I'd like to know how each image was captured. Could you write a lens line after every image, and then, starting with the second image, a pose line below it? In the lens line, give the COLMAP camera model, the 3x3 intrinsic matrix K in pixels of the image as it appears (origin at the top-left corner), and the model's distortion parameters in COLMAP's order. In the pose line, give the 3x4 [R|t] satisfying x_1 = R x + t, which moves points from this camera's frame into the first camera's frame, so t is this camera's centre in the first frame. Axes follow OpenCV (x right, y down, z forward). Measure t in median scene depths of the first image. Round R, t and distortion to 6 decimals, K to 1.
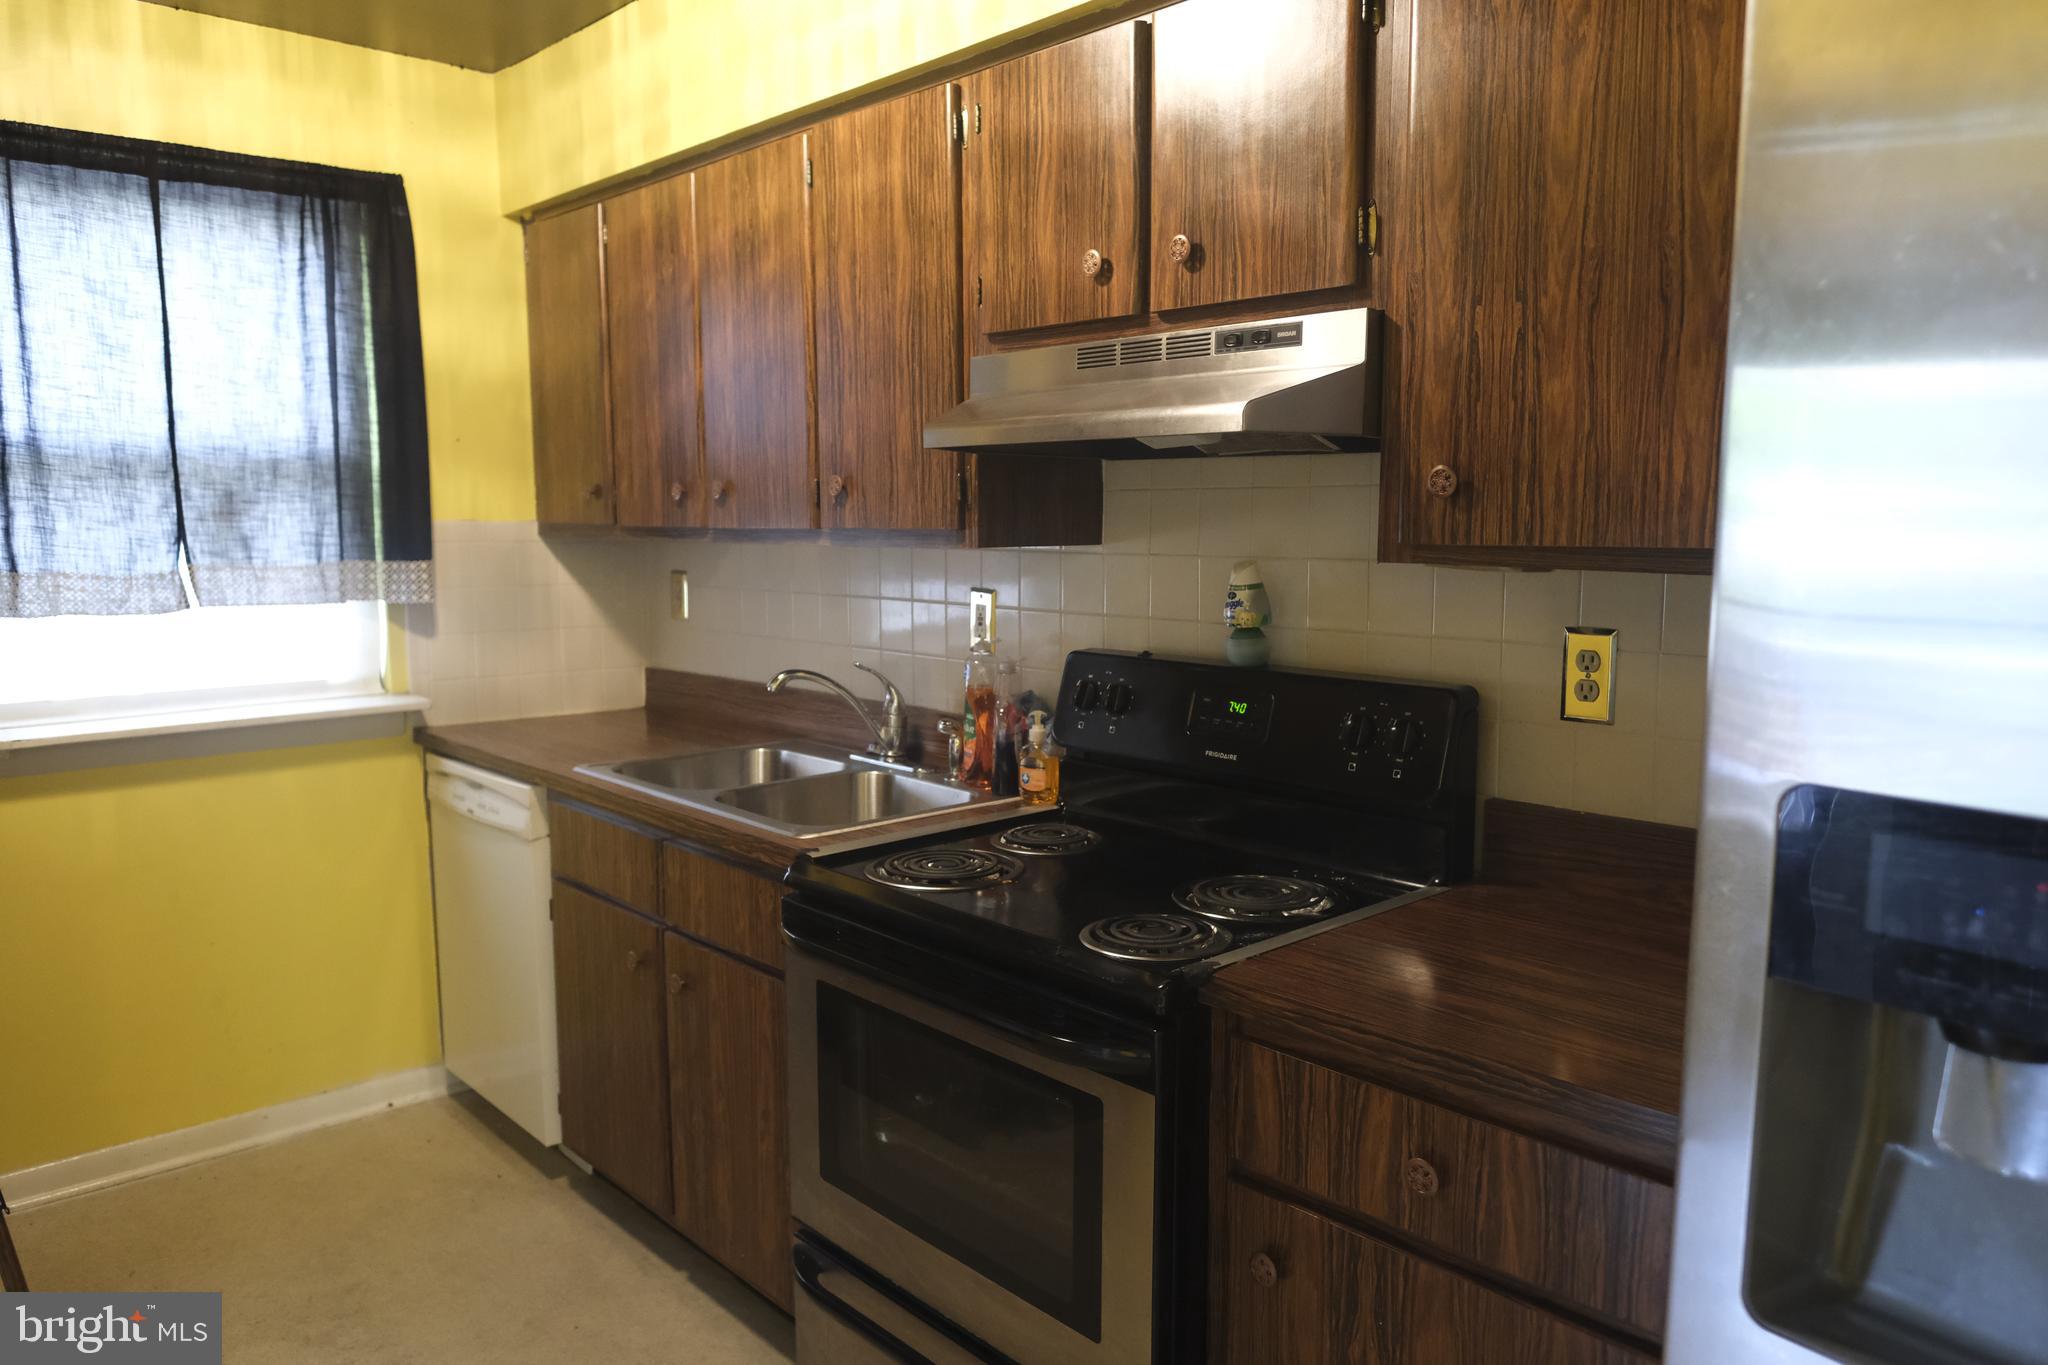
lens RADIAL K [[1438.3, 0, 1021.3], [0, 1438.3, 693.9], [0, 0, 1]] dist [-0.018013, 0.007698]
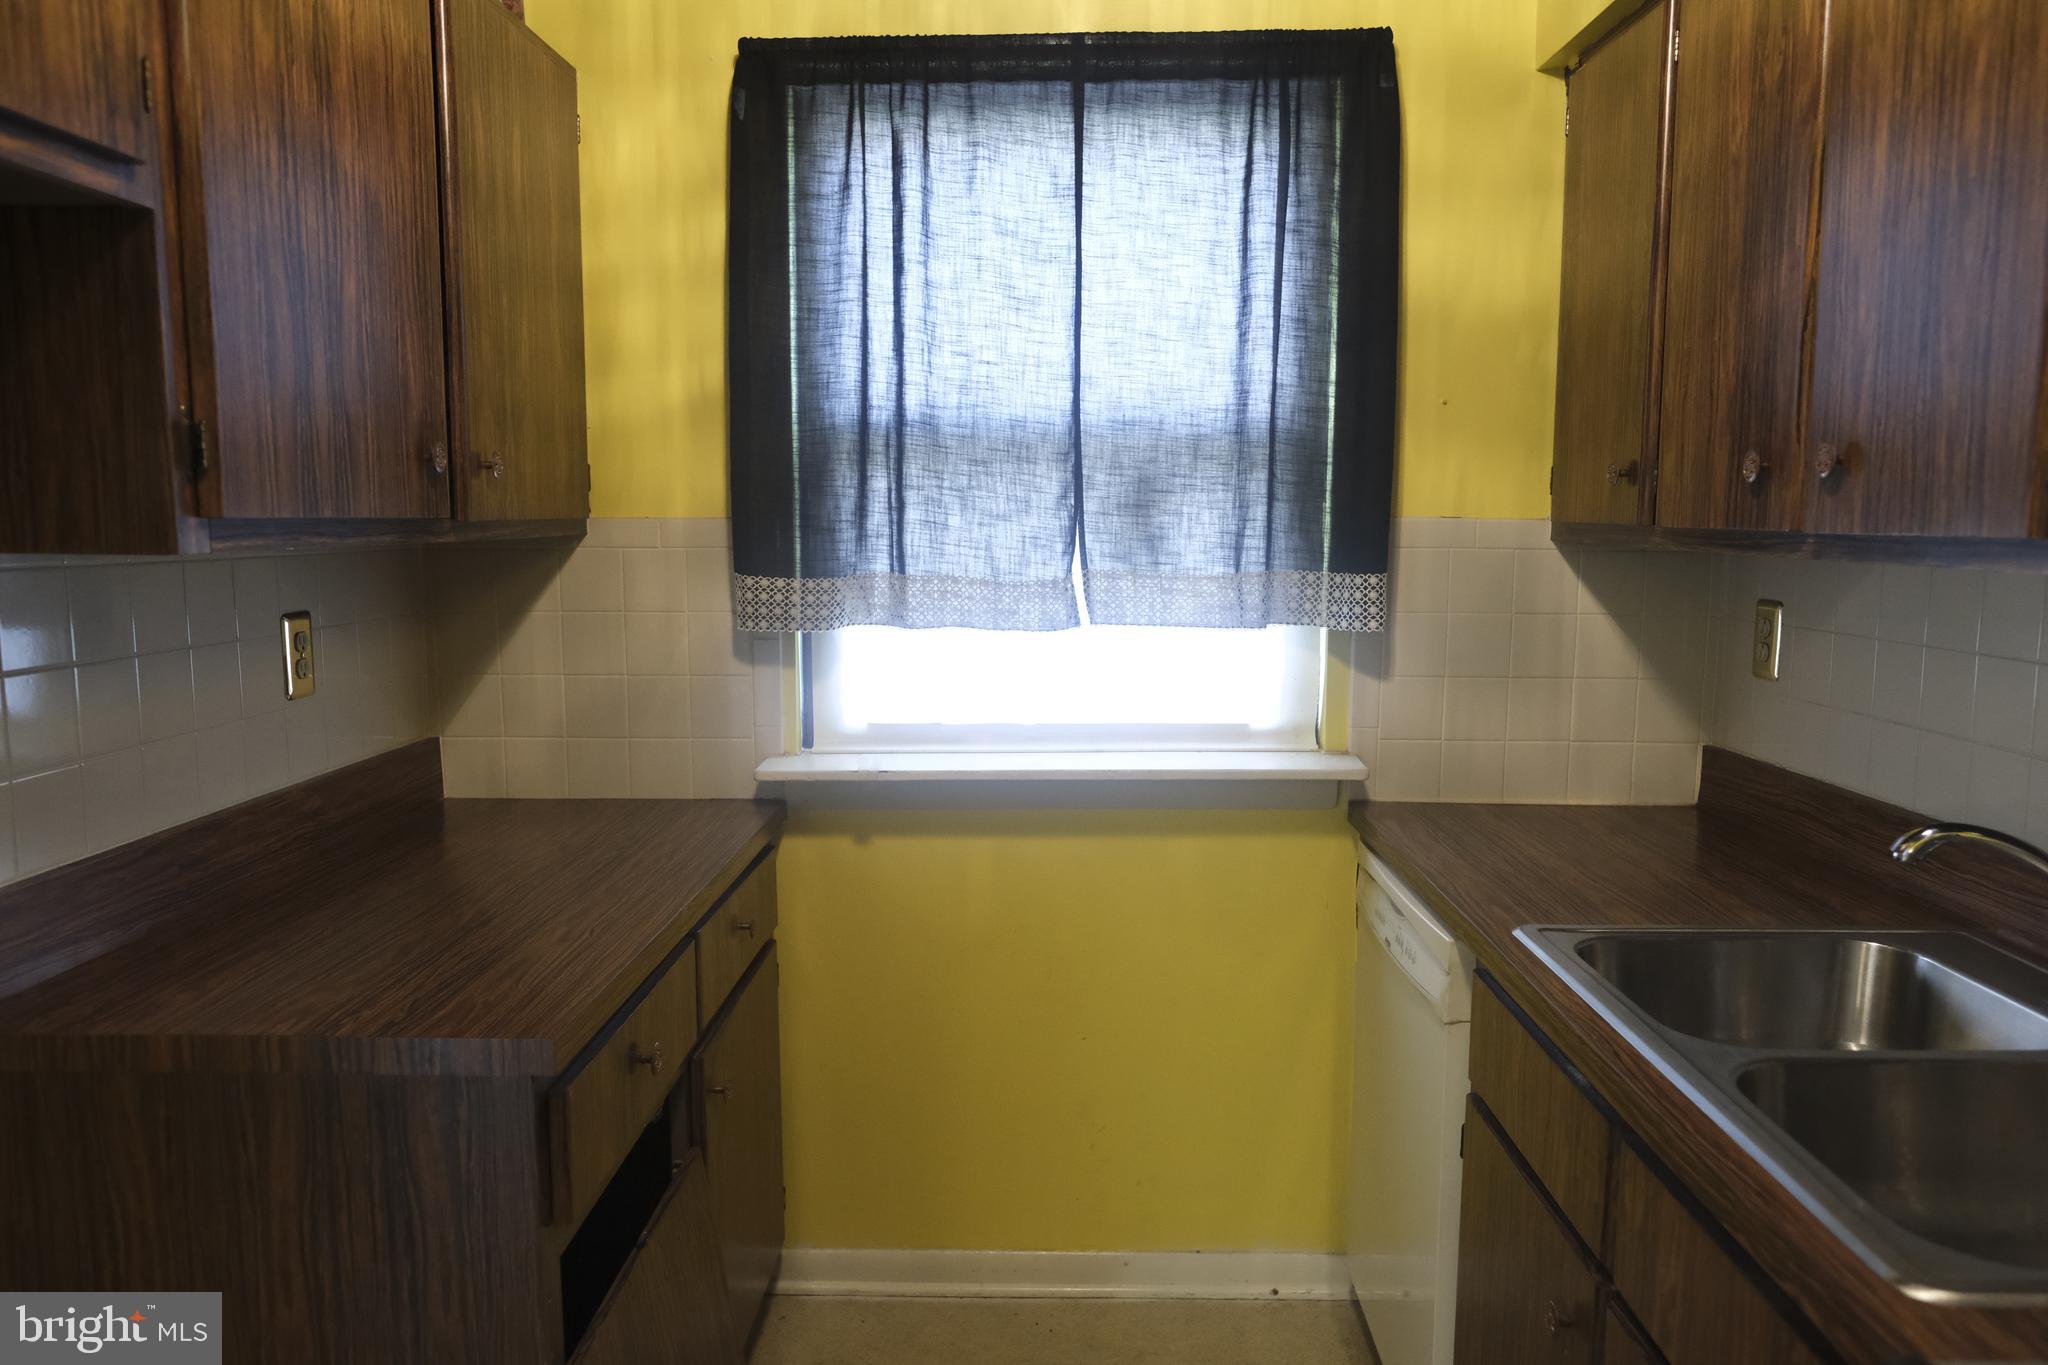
lens RADIAL K [[1438.3, 0, 1021.3], [0, 1438.3, 693.9], [0, 0, 1]] dist [-0.018013, 0.007698]
pose [[0.726028, 0.087982, -0.682014, -0.057473], [-0.087948, 0.995517, 0.034801, -0.046832], [0.682018, 0.034715, 0.730511, 0.396214]]
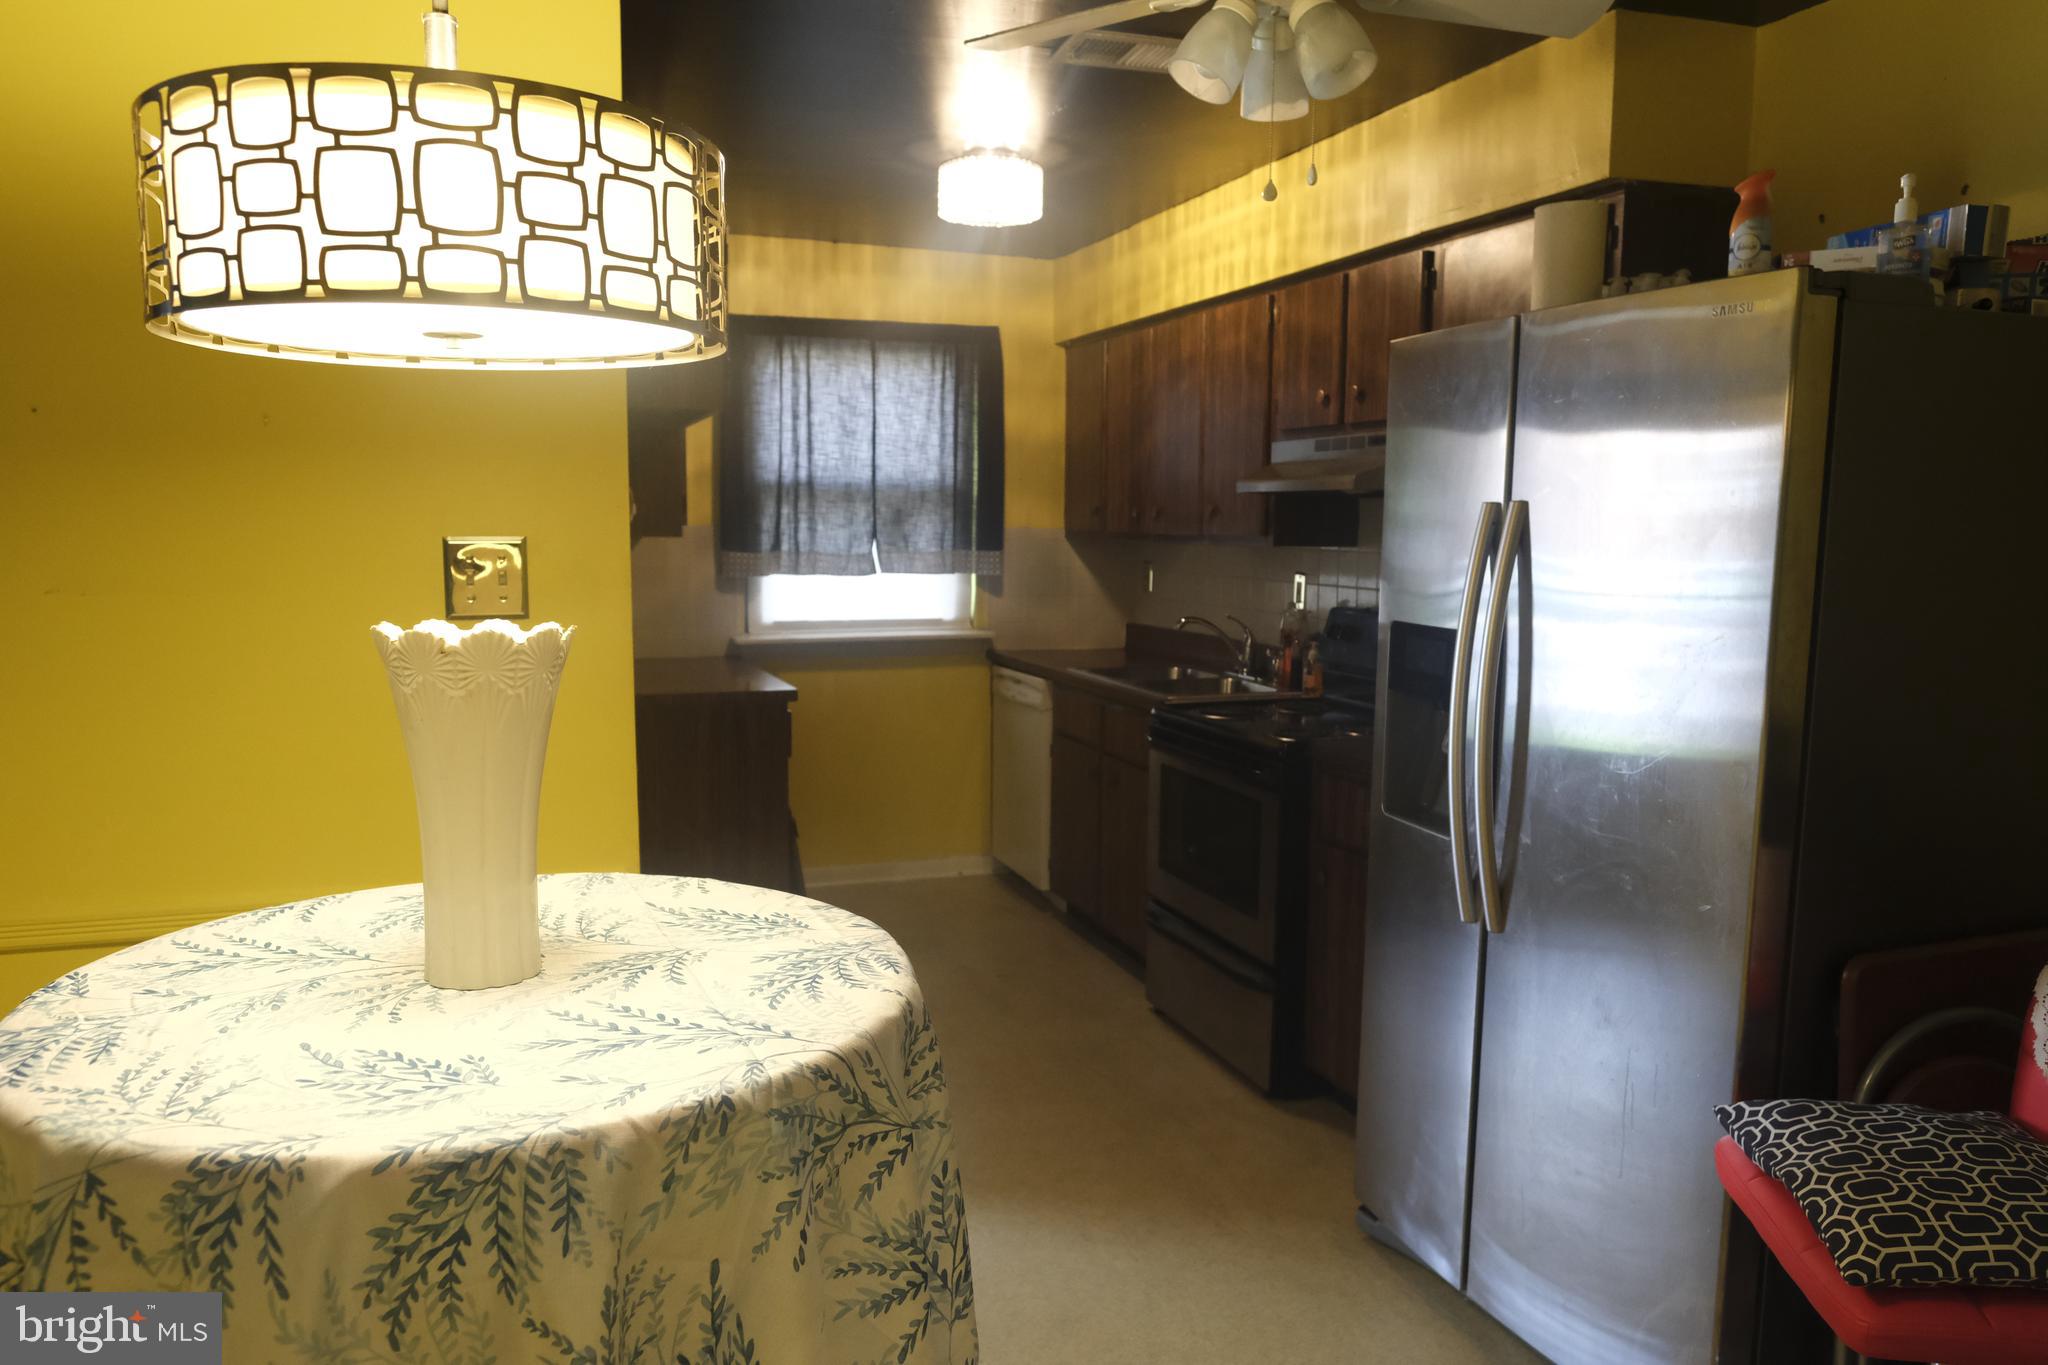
lens RADIAL K [[1438.3, 0, 1021.3], [0, 1438.3, 693.9], [0, 0, 1]] dist [-0.018013, 0.007698]
pose [[0.922697, 0.056986, -0.381292, 0.296996], [-0.060026, 0.998189, 0.003928, 0.075327], [0.380825, 0.019263, 0.924446, -0.621224]]
